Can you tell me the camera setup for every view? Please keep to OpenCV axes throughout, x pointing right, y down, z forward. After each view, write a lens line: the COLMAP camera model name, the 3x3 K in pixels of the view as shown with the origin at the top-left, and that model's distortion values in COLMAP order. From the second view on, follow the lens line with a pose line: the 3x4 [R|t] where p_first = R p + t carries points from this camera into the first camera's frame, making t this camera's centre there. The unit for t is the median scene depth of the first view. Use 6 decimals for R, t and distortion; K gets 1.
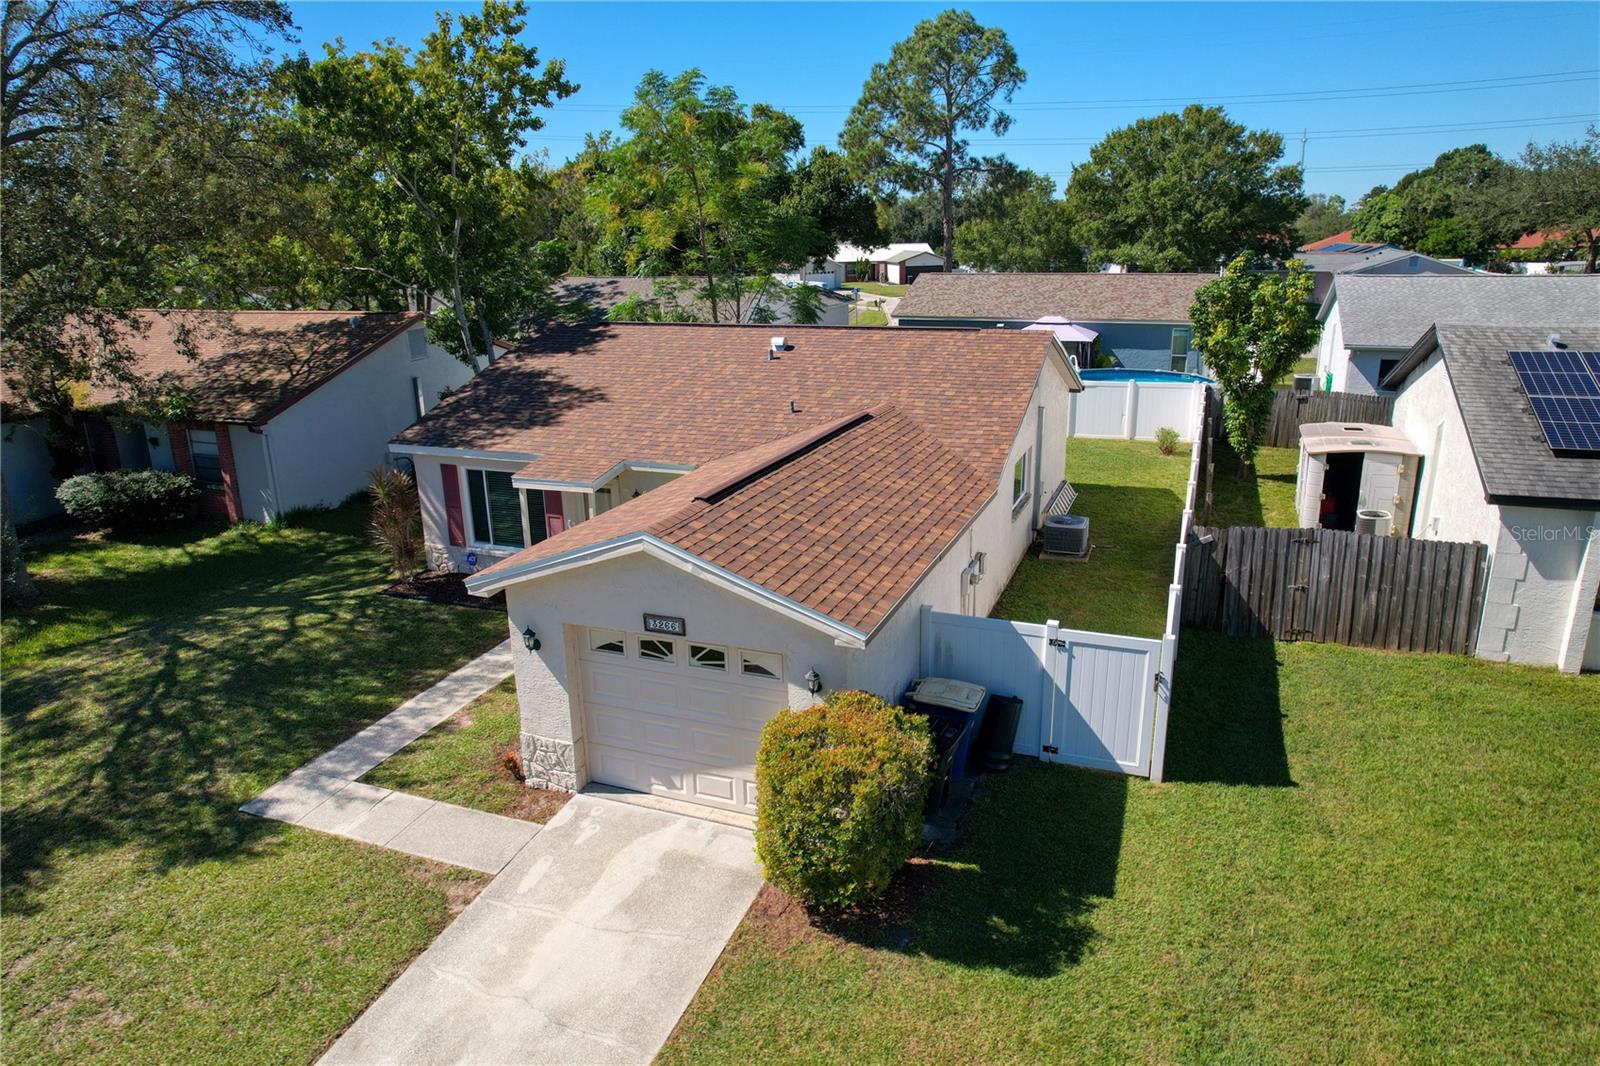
lens RADIAL K [[1004.3, 0, 800.0], [0, 1004.3, 533.0], [0, 0, 1]] dist [-0.002451, 0.001976]
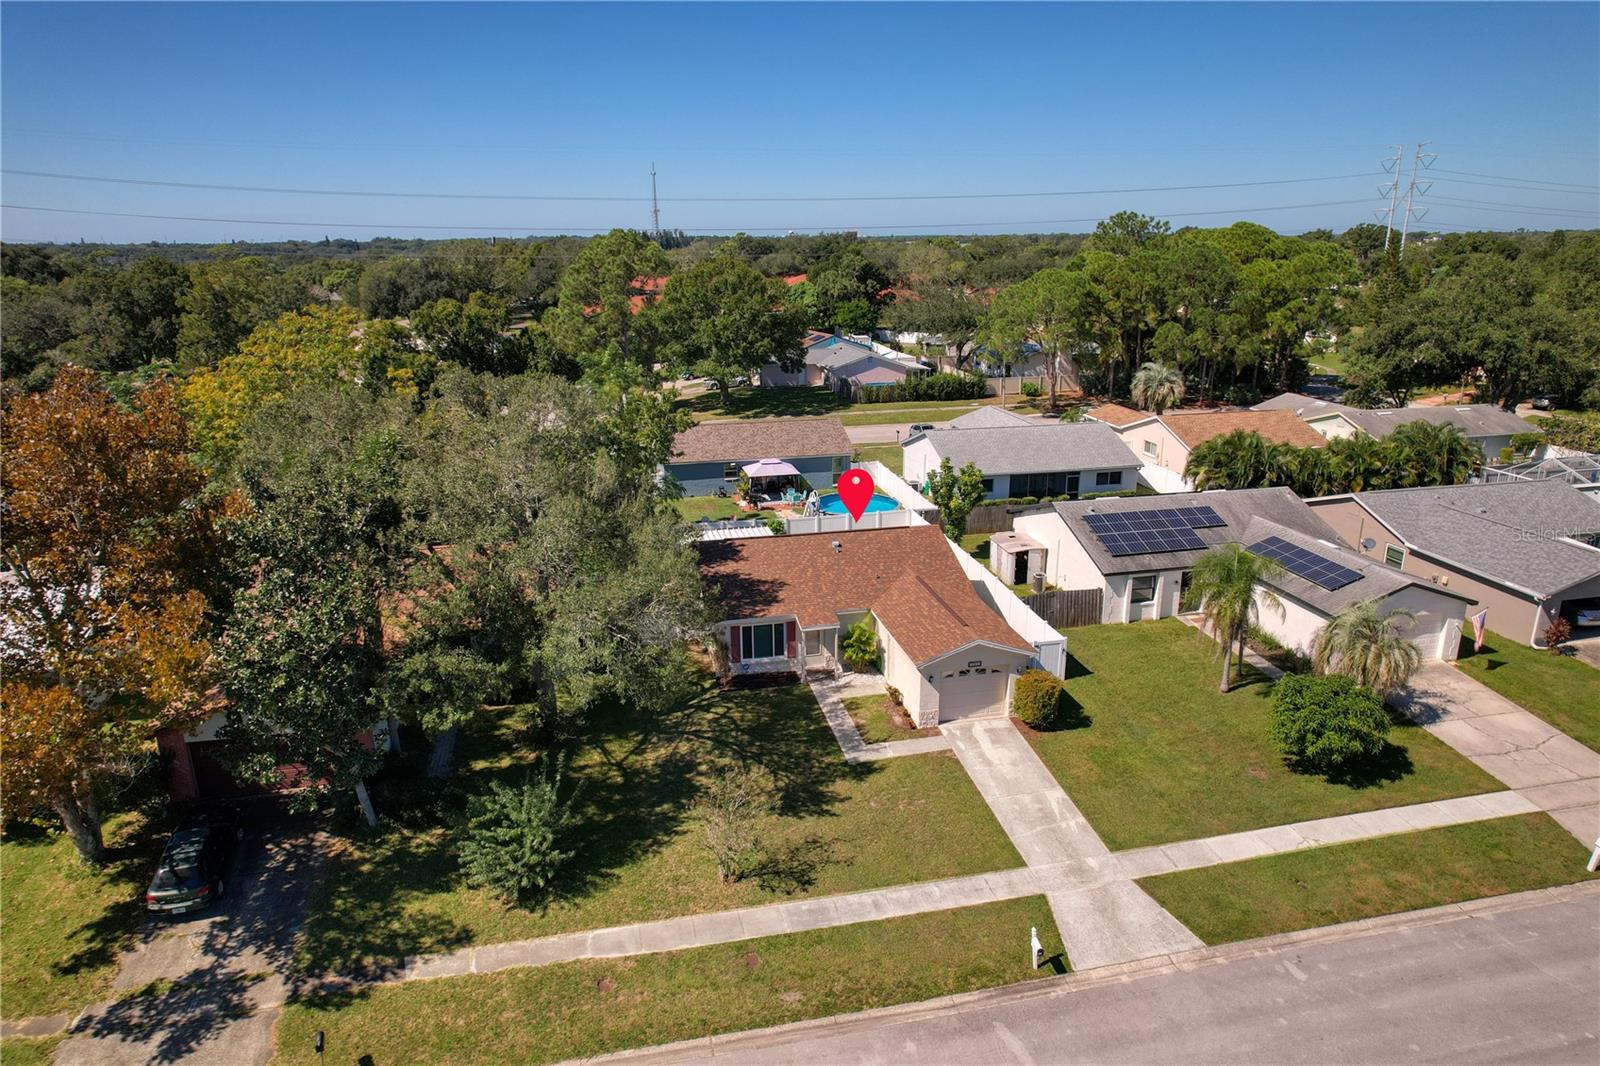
lens RADIAL K [[1029.2, 0, 820.5], [0, 1029.2, 528.4], [0, 0, 1]] dist [-0.027077, 0.004638]
pose [[0.812543, -0.143422, 0.564981, -1.862318], [0.152156, 0.987840, 0.031939, -0.418429], [-0.562691, 0.060013, 0.824486, -1.200473]]
